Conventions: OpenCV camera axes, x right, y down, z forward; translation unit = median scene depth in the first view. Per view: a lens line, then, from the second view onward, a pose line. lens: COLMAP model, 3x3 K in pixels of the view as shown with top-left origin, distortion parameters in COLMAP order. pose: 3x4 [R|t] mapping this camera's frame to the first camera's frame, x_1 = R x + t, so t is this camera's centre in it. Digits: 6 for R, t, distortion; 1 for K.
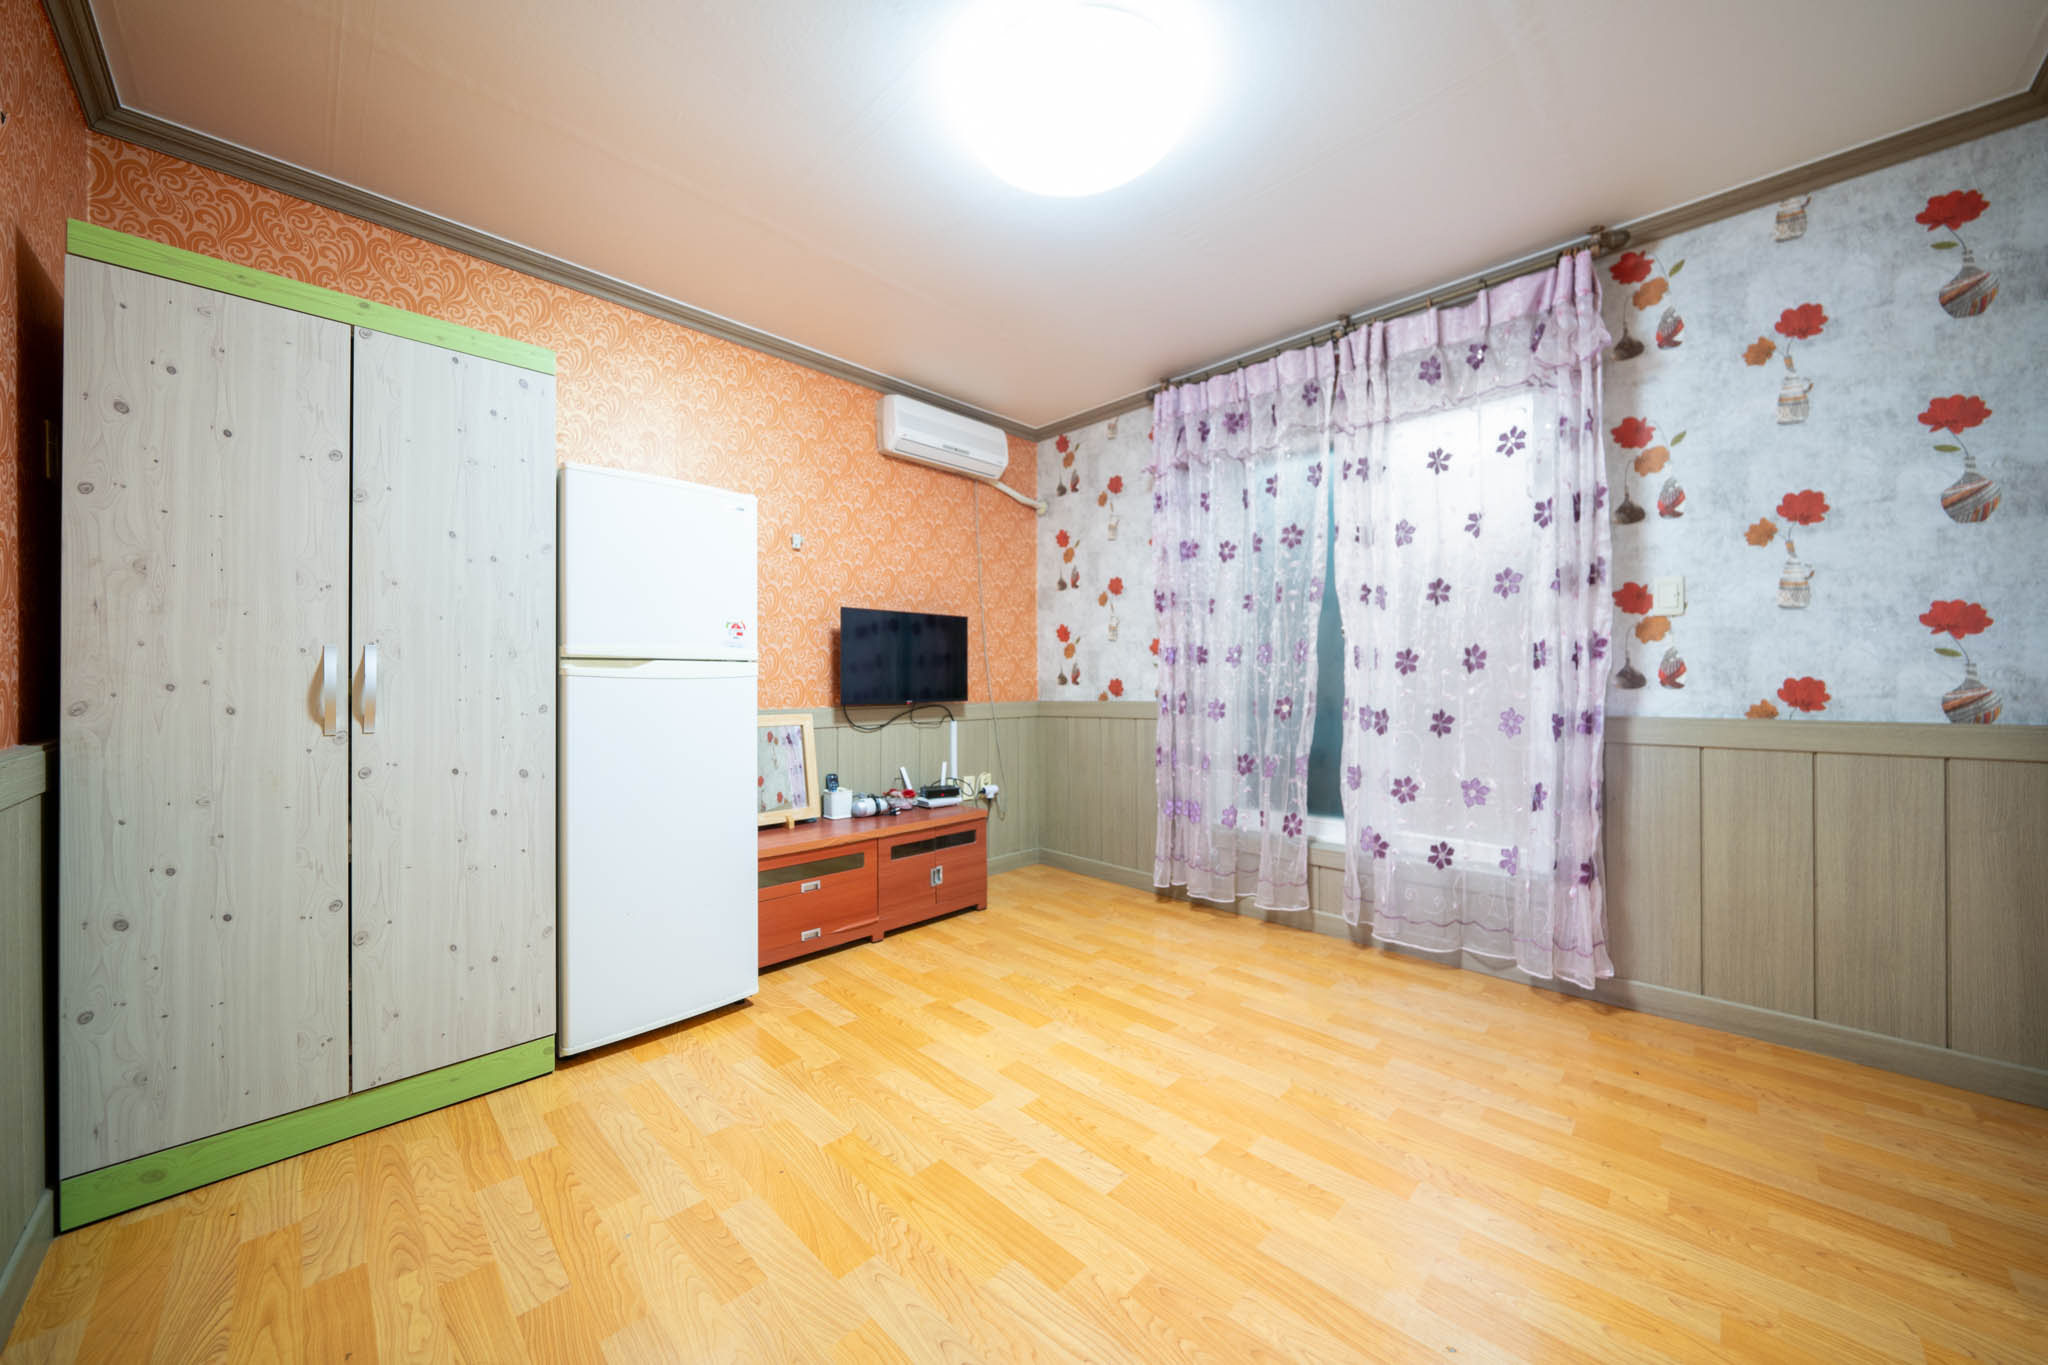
lens RADIAL K [[710.3, 0, 995.3], [0, 710.3, 685.9], [0, 0, 1]] dist [-0.002693, 0.000889]
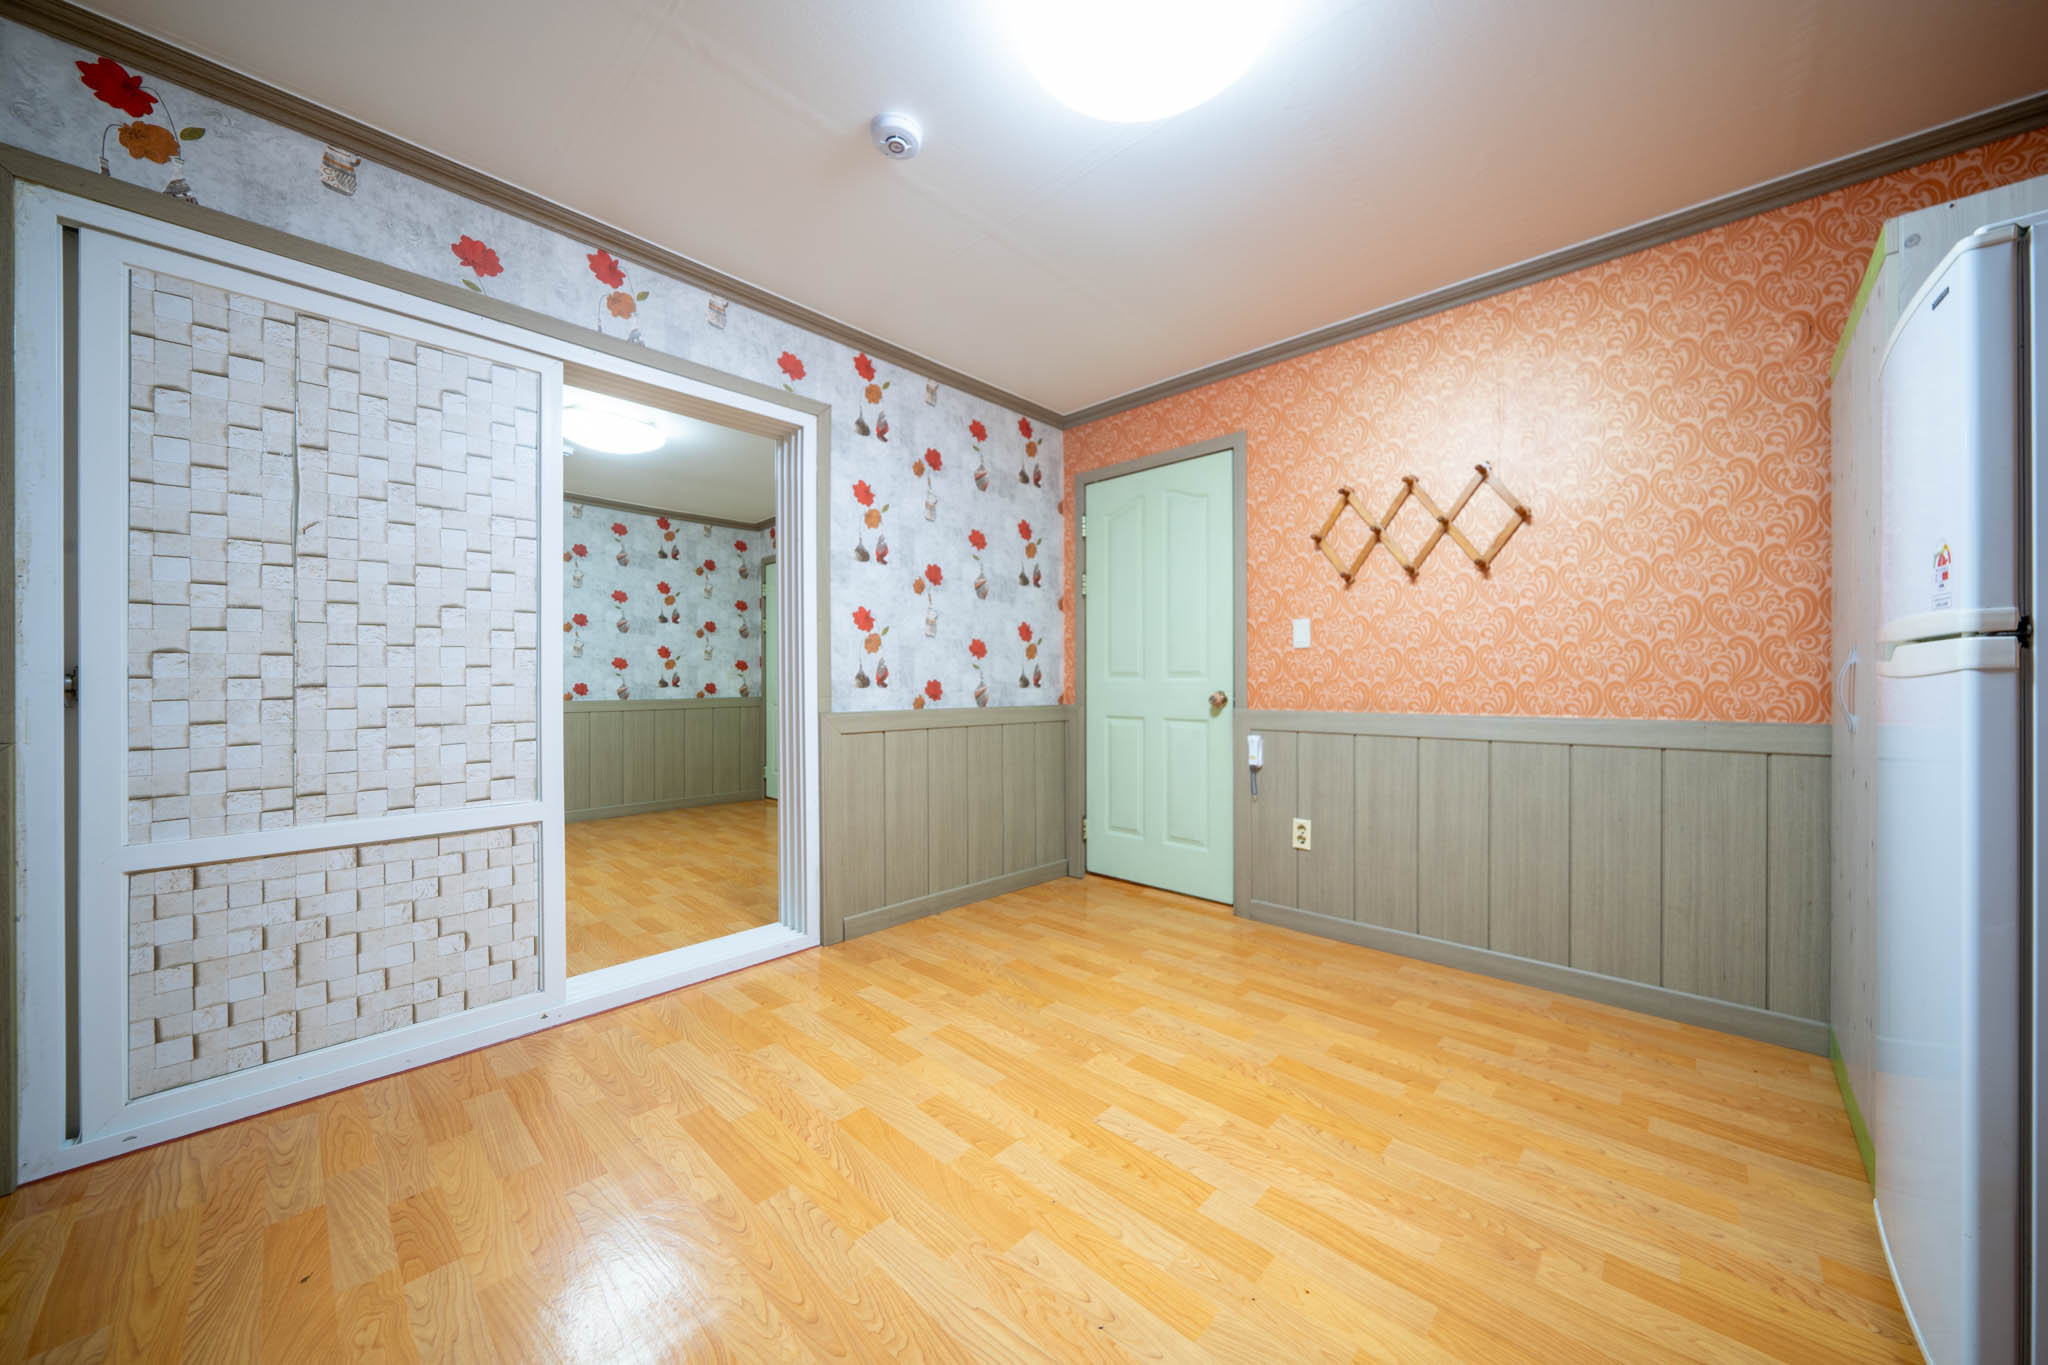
lens RADIAL K [[710.3, 0, 1023.6], [0, 710.3, 686.7], [0, 0, 1]] dist [-0.002693, 0.000889]
pose [[-0.999468, 0.005807, -0.032096, 0.300479], [0.005336, 0.999877, 0.014733, -0.012149], [0.032178, 0.014554, -0.999376, 1.926452]]
